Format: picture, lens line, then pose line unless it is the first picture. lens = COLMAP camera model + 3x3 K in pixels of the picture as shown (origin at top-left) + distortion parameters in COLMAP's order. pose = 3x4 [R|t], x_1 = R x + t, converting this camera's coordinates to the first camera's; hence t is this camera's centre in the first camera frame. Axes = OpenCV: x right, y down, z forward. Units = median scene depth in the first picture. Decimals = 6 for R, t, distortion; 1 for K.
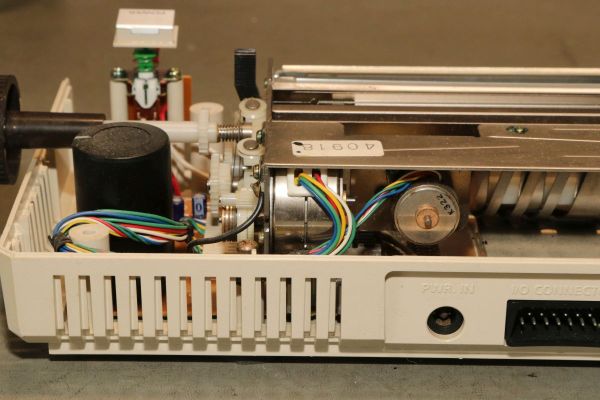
lens RADIAL K [[1817.4, 0, 300.8], [0, 1817.4, 200.0], [0, 0, 1]] dist [0.157270, 0.000000]
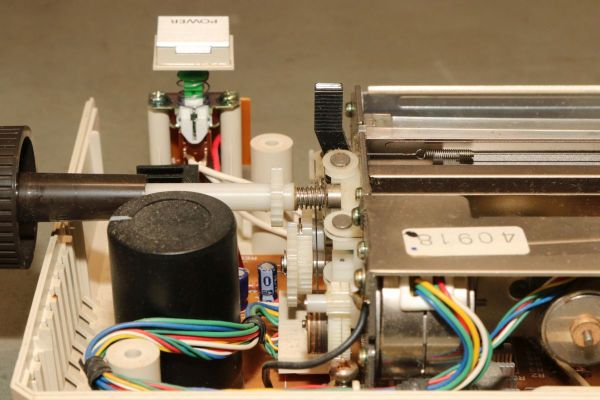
lens RADIAL K [[2001.9, 0, 299.5], [0, 2001.9, 200.0], [0, 0, 1]] dist [-0.087227, 0.000000]
pose [[0.999811, -0.012312, -0.015062, -0.032533], [0.013031, 0.998735, 0.048571, -0.079795], [0.014445, -0.048758, 0.998706, 0.171089]]
